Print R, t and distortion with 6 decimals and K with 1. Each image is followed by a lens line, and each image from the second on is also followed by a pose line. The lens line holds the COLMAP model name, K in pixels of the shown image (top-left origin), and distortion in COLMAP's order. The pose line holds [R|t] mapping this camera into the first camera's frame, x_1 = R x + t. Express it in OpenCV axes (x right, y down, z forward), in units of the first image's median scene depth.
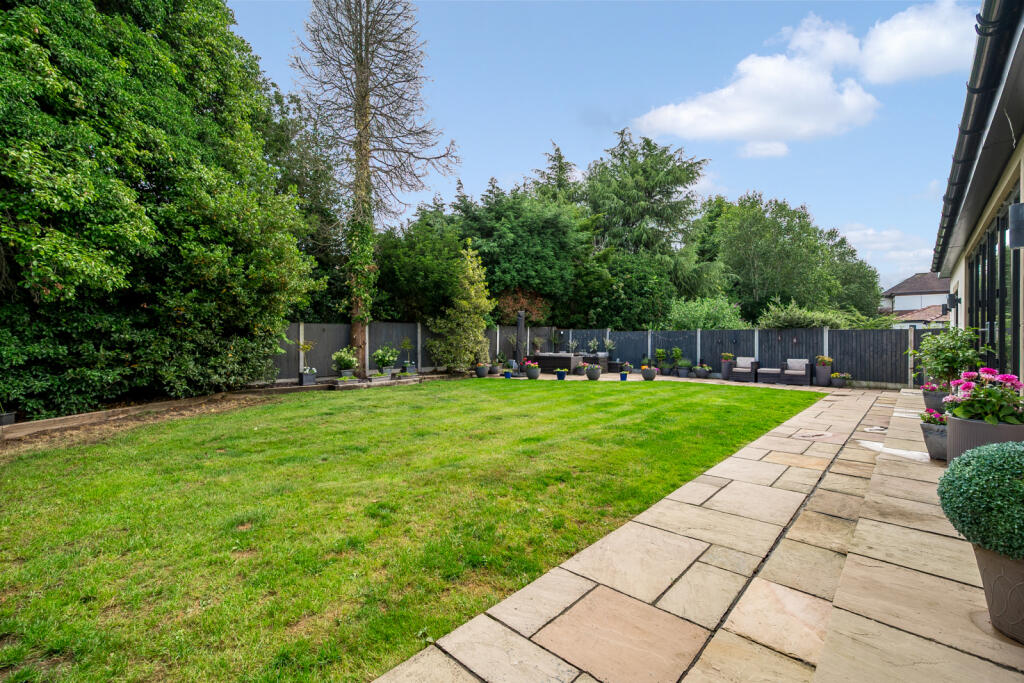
lens RADIAL K [[423.8, 0, 512.0], [0, 423.8, 341.5], [0, 0, 1]] dist [-0.000371, -0.000023]
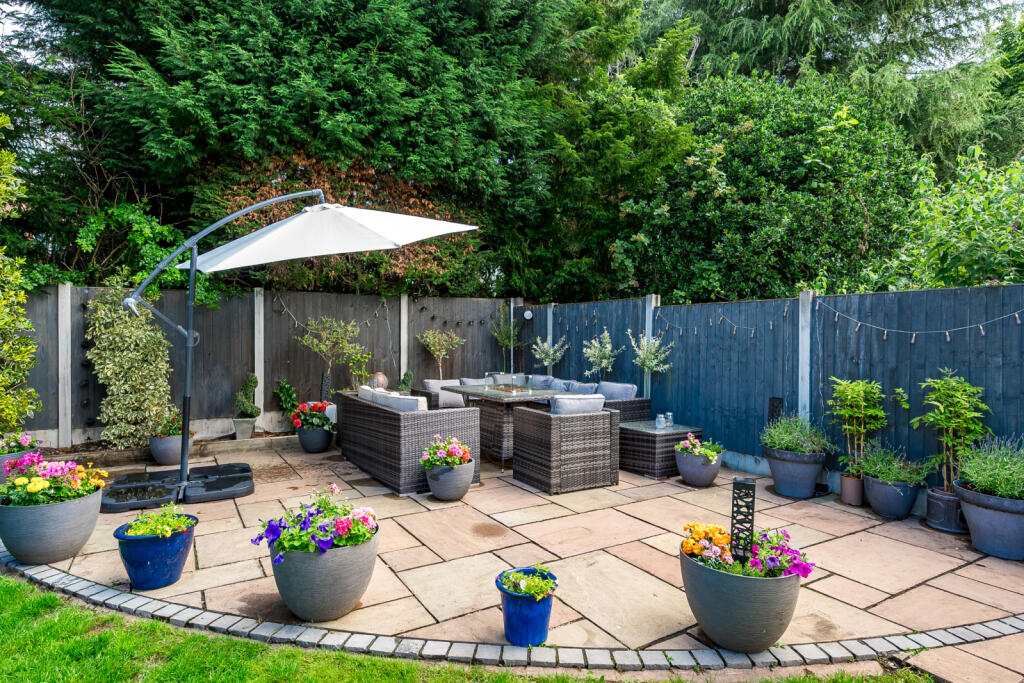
lens RADIAL K [[553.9, 0, 514.4], [0, 553.9, 336.6], [0, 0, 1]] dist [-0.001761, -0.000041]
pose [[0.967137, 0.000947, -0.254255, 0.219592], [-0.003583, 0.999945, -0.009904, -0.000314], [0.254231, 0.010489, 0.967087, 0.593679]]
